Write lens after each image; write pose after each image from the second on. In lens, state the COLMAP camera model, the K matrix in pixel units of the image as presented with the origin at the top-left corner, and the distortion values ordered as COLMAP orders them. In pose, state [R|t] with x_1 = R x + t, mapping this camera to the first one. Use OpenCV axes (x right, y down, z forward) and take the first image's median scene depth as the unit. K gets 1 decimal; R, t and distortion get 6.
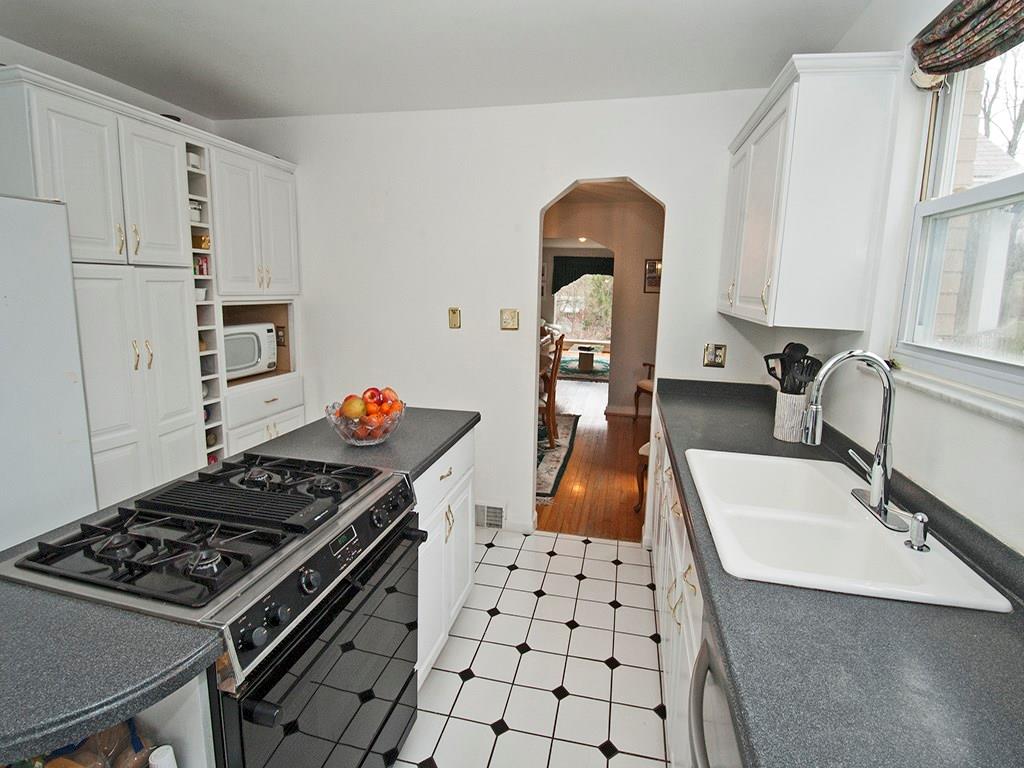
lens RADIAL K [[482.0, 0, 512.8], [0, 482.0, 377.1], [0, 0, 1]] dist [-0.000438, -0.000528]
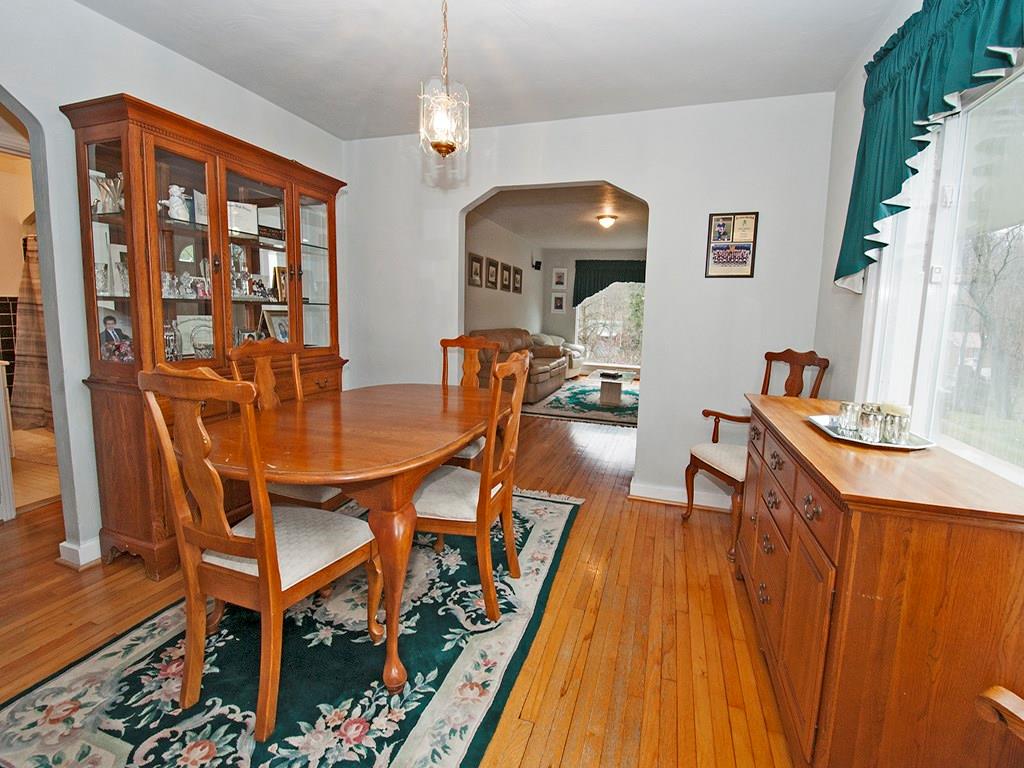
lens RADIAL K [[467.8, 0, 511.2], [0, 467.8, 384.4], [0, 0, 1]] dist [0.009844, -0.000160]
pose [[0.996211, 0.018220, -0.085038, 0.060372], [-0.020840, 0.999332, -0.030025, -0.020926], [0.084434, 0.031684, 0.995925, 0.270355]]
